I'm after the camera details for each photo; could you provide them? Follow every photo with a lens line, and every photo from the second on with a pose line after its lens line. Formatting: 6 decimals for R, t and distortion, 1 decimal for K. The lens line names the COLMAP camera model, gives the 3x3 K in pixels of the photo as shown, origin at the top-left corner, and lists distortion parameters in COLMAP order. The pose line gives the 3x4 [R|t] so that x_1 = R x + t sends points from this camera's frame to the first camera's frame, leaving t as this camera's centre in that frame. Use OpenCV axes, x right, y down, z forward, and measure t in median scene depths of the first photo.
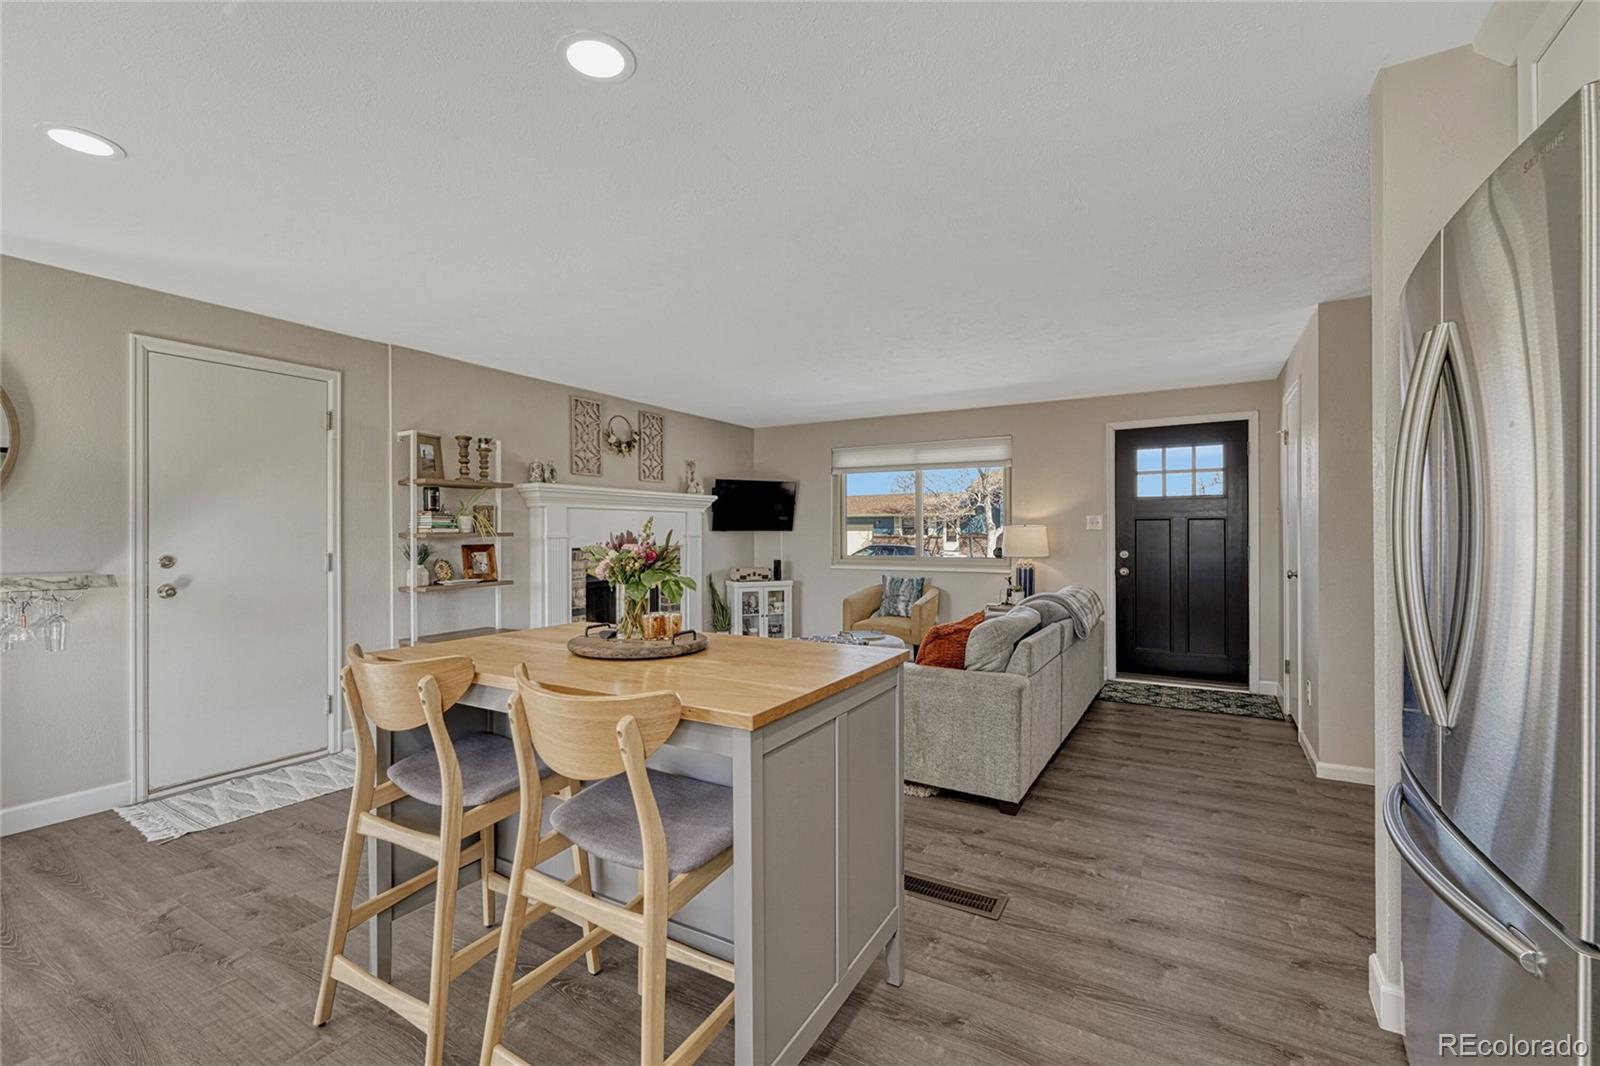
lens RADIAL K [[684.0, 0, 797.7], [0, 684.0, 529.4], [0, 0, 1]] dist [-0.000596, 0.000041]
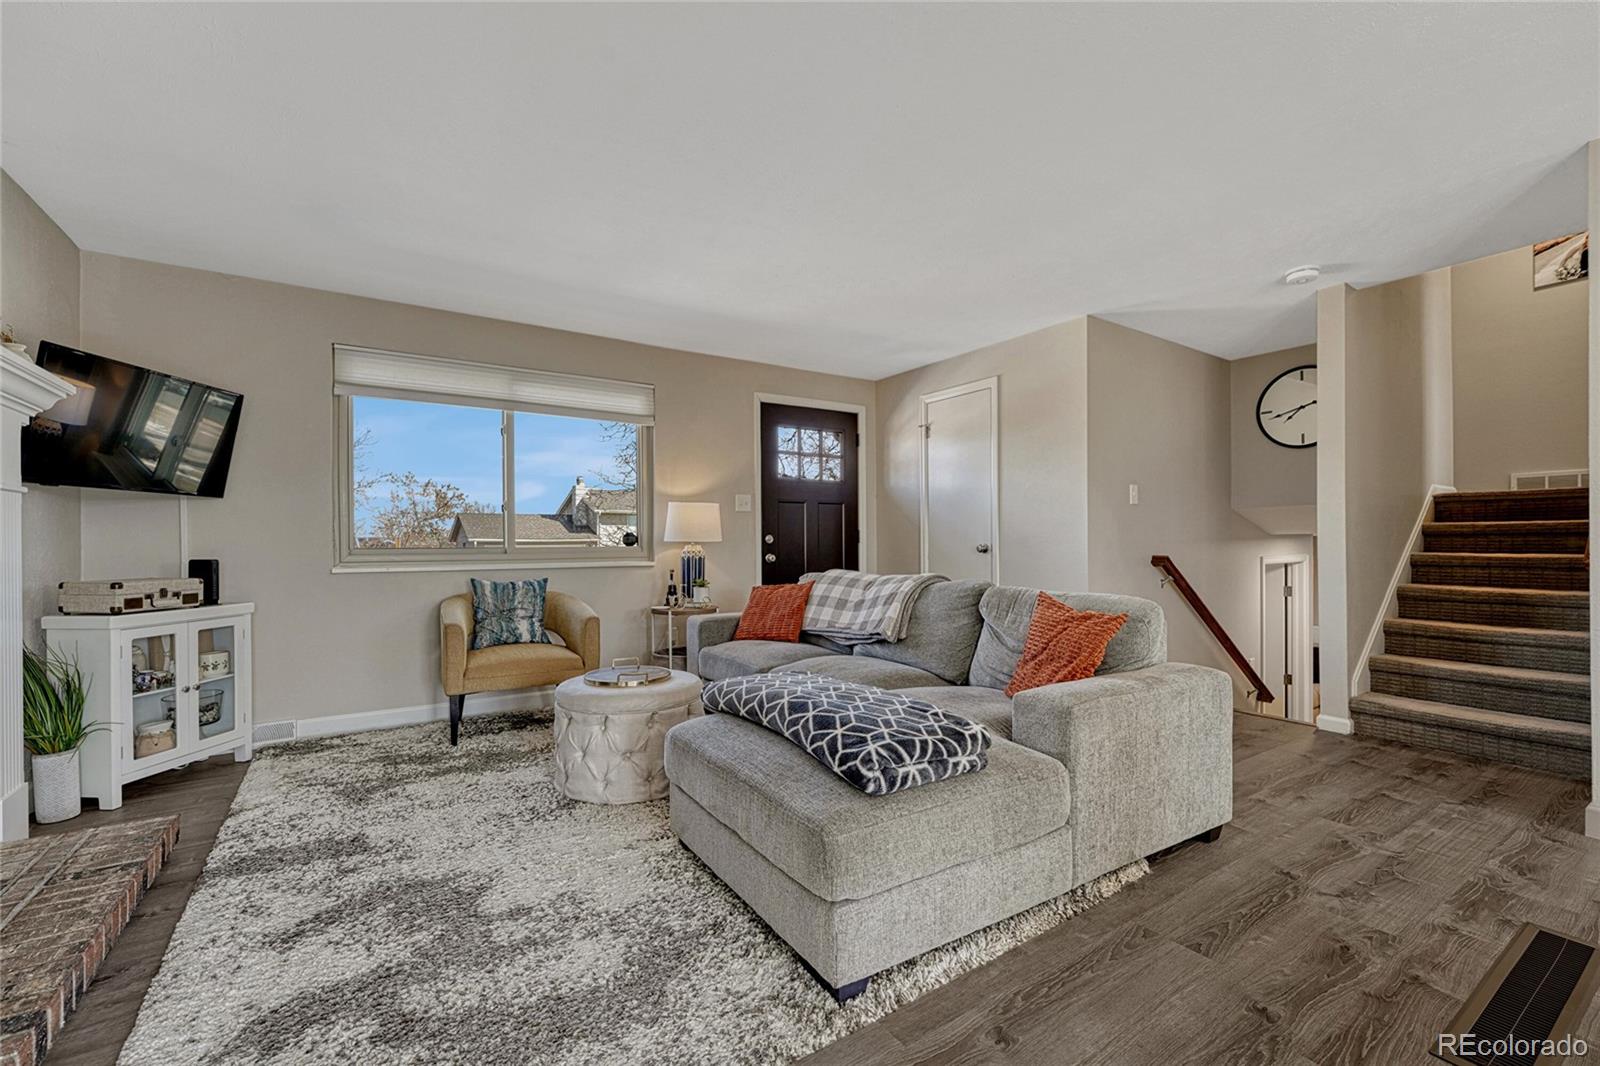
lens RADIAL K [[668.1, 0, 794.7], [0, 668.1, 540.8], [0, 0, 1]] dist [-0.000502, 0.000100]
pose [[0.446013, 0.001540, 0.895025, -0.319568], [-0.001631, 0.999998, -0.000908, 0.041170], [-0.895025, -0.001055, 0.446015, 0.591270]]
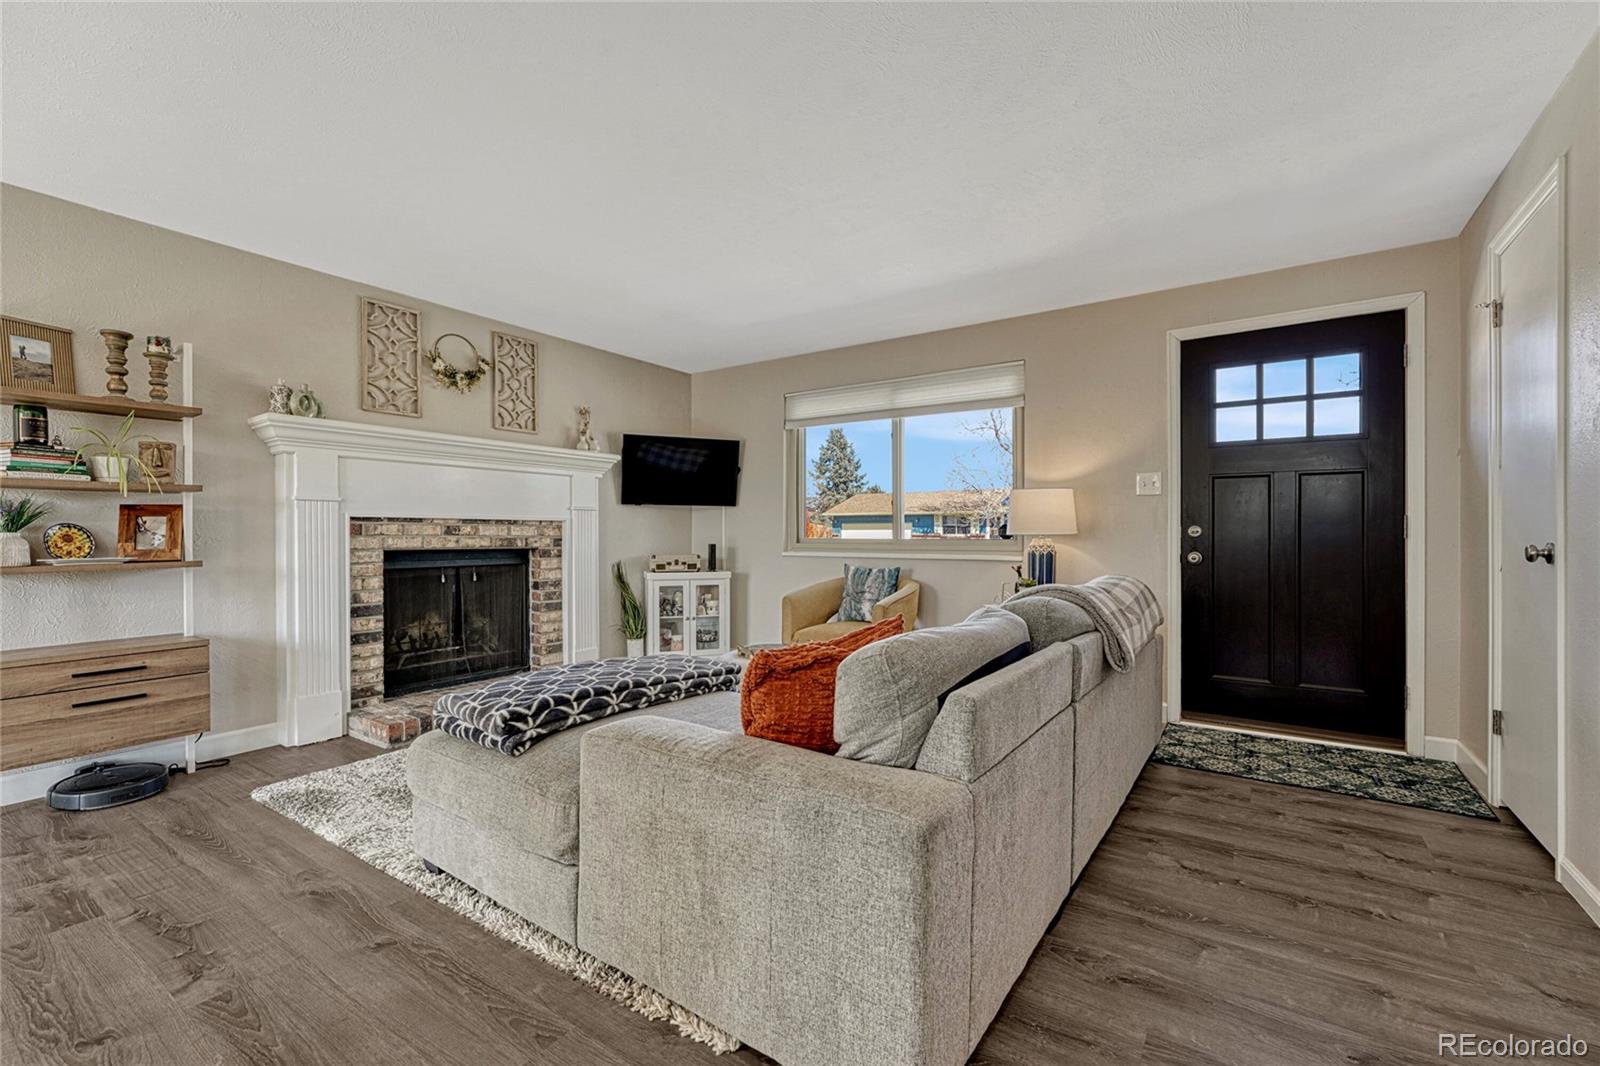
lens RADIAL K [[680.6, 0, 800.0], [0, 680.6, 533.0], [0, 0, 1]] dist [-0.001692, -0.000139]
pose [[0.997666, 0.001676, -0.068258, 0.150912], [-0.001450, 0.999993, 0.003361, 0.038166], [0.068263, -0.003254, 0.997662, 0.337503]]
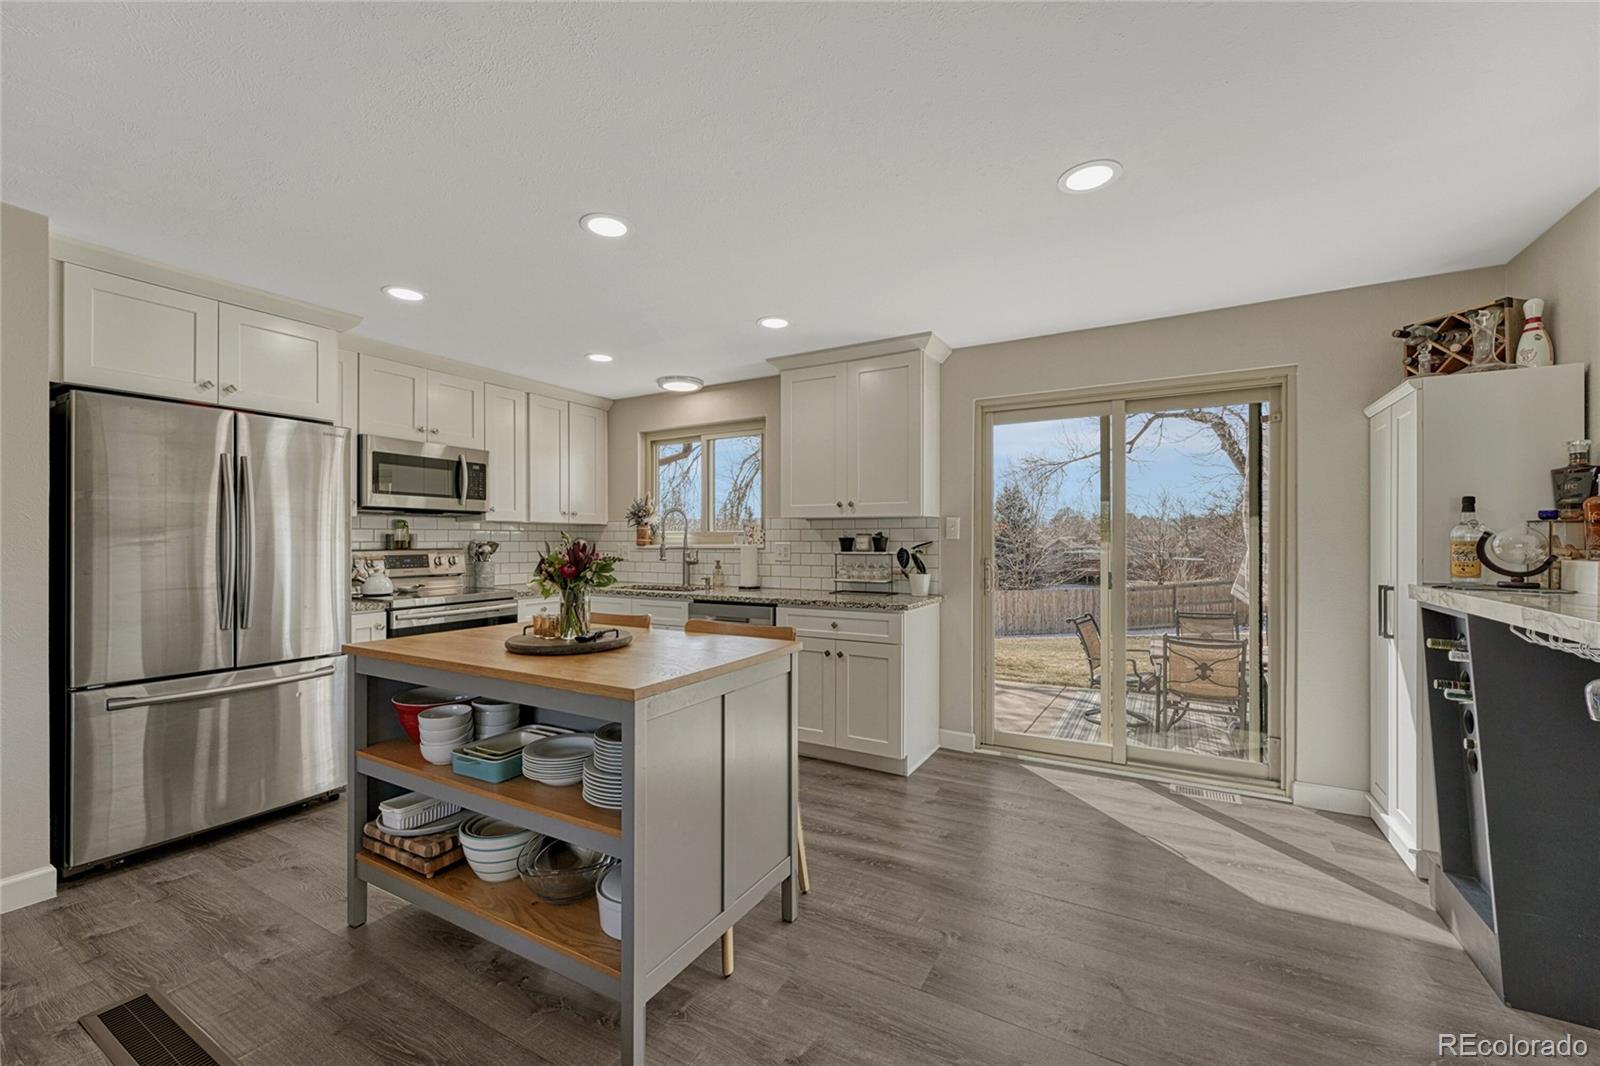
lens RADIAL K [[637.1, 0, 796.9], [0, 637.1, 541.7], [0, 0, 1]] dist [-0.002505, -0.000064]
pose [[-0.999959, 0.005066, -0.007504, -0.209597], [0.005105, 0.999974, -0.005178, 0.002948], [0.007478, -0.005216, -0.999958, 0.720980]]
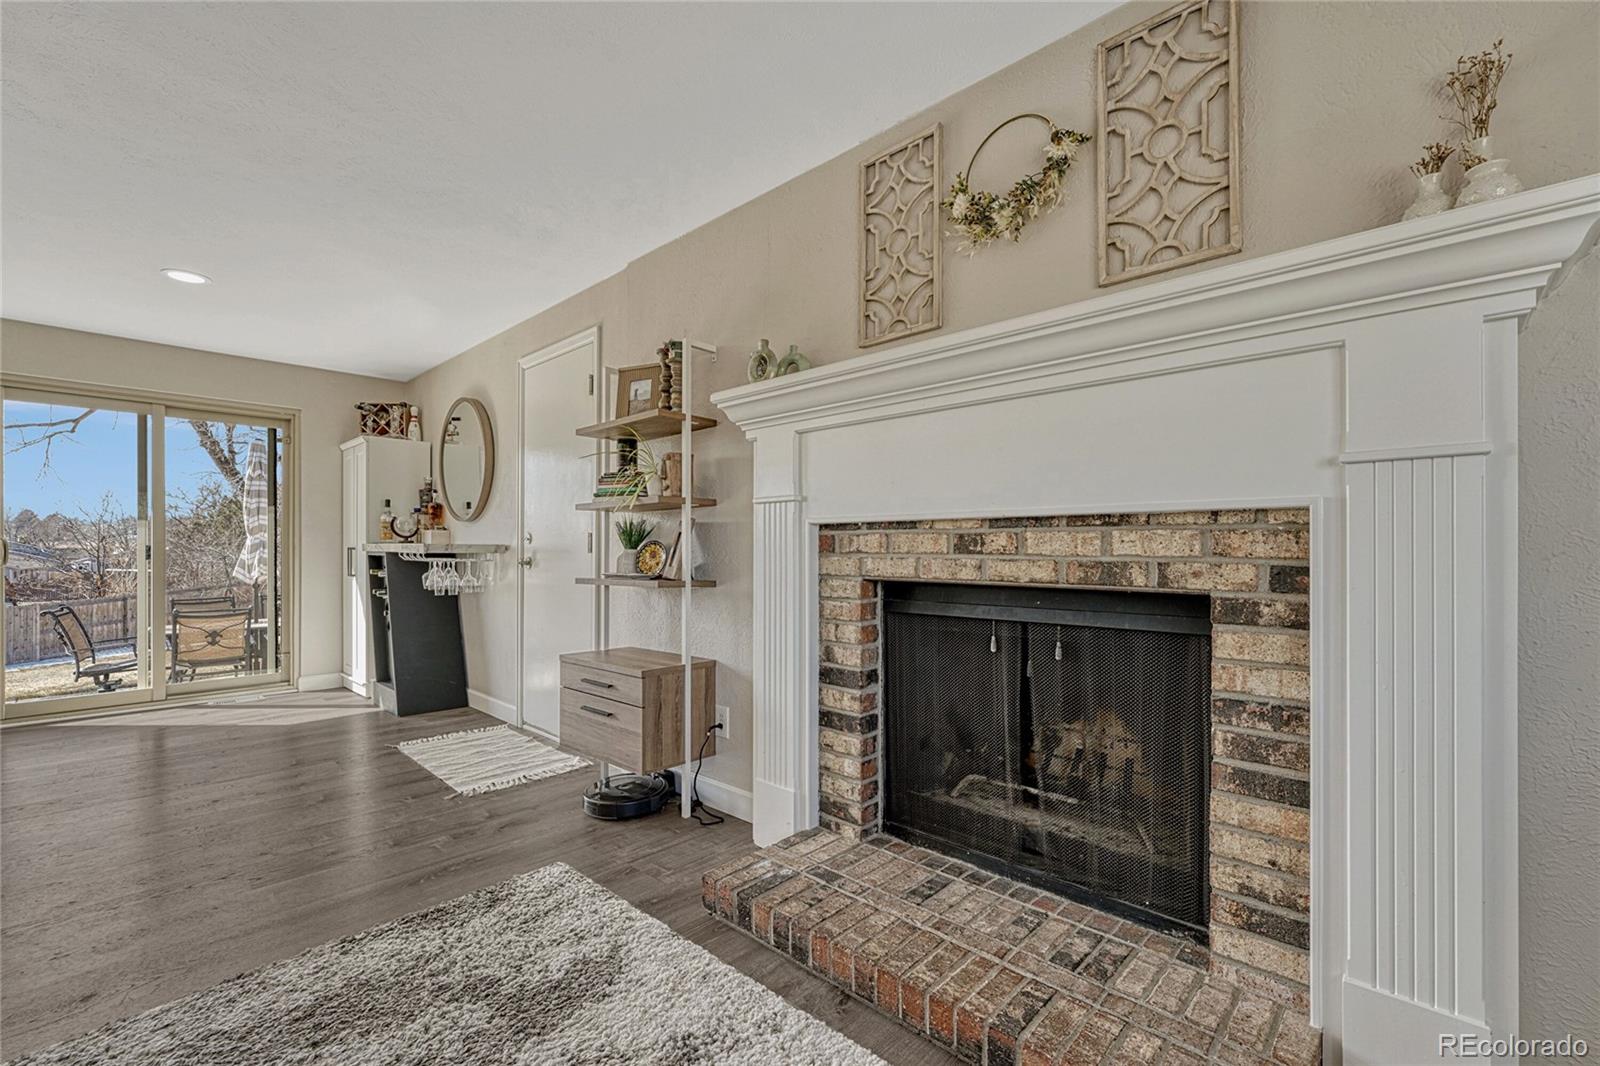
lens RADIAL K [[671.8, 0, 795.5], [0, 671.8, 547.9], [0, 0, 1]] dist [-0.003249, 0.000421]
pose [[-0.223078, 0.002325, -0.974798, 0.080165], [0.007415, 0.999972, 0.000689, 0.039641], [0.974772, -0.007074, -0.223089, 1.019607]]
